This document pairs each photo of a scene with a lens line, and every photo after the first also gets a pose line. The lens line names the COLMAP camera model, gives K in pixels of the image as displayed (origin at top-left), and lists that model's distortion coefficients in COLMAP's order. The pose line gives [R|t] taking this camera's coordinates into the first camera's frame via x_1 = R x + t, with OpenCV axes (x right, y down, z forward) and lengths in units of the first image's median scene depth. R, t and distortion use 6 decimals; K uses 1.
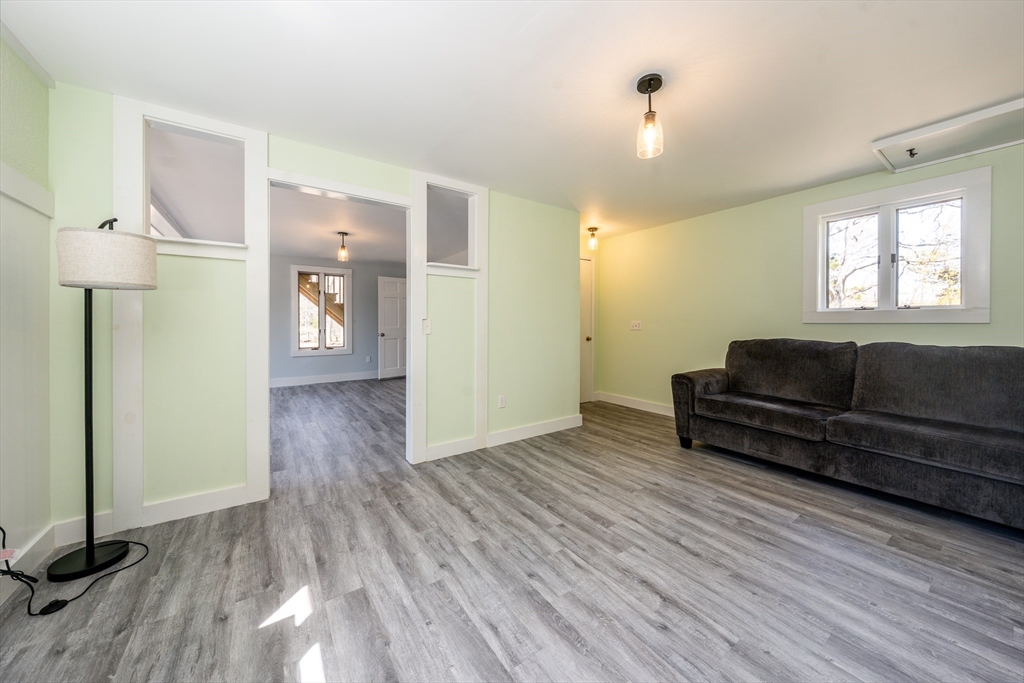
lens RADIAL K [[359.2, 0, 512.1], [0, 359.2, 326.3], [0, 0, 1]] dist [-0.000416, 0.000198]
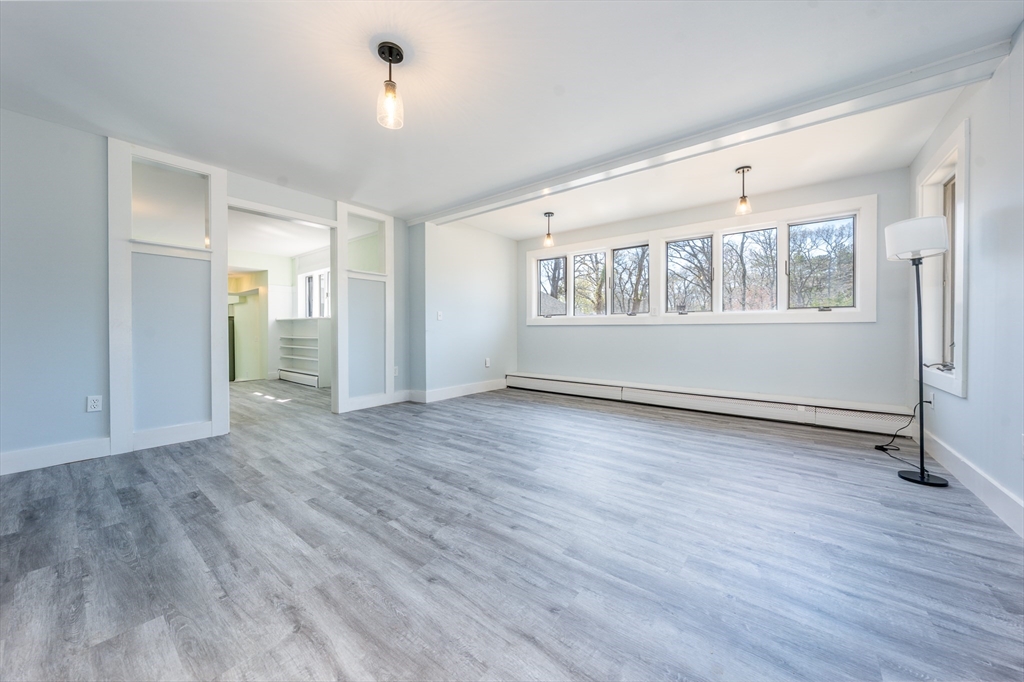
lens RADIAL K [[359.2, 0, 512.2], [0, 359.2, 332.8], [0, 0, 1]] dist [-0.000416, 0.000198]
pose [[-0.954147, 0.001643, -0.299335, -0.331878], [-0.001892, 0.999932, 0.011520, 0.024948], [0.299334, 0.011558, -0.954078, 0.960934]]
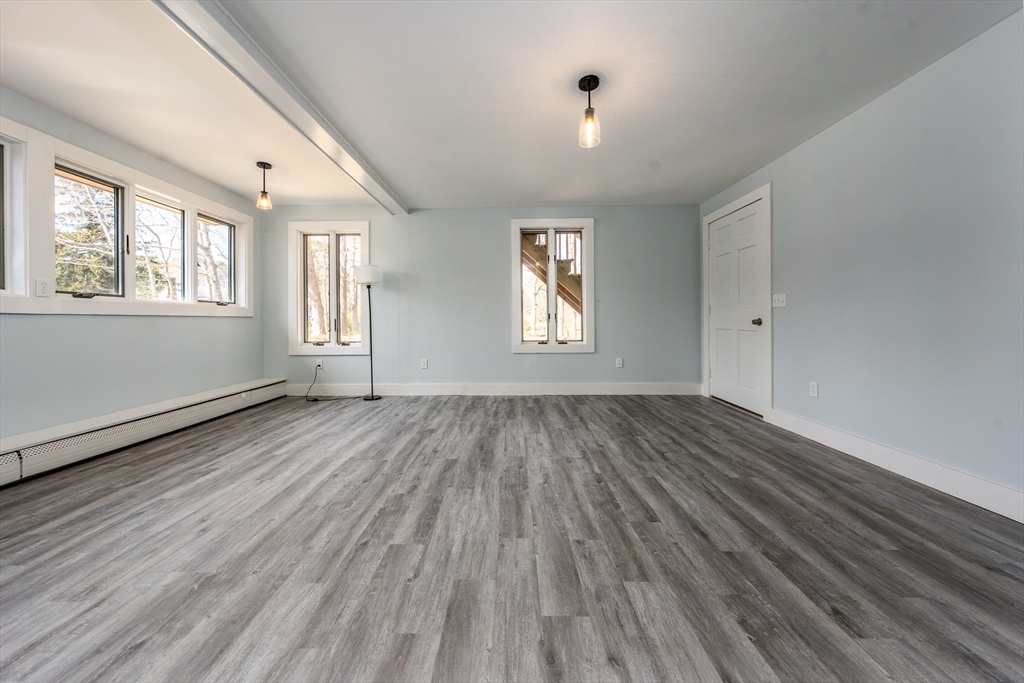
lens RADIAL K [[359.2, 0, 506.6], [0, 359.2, 325.0], [0, 0, 1]] dist [-0.000416, 0.000198]
pose [[0.814062, 0.000902, -0.580777, -0.207748], [0.005159, 0.999948, 0.008785, 0.022417], [0.580755, -0.010147, 0.814015, 0.403421]]
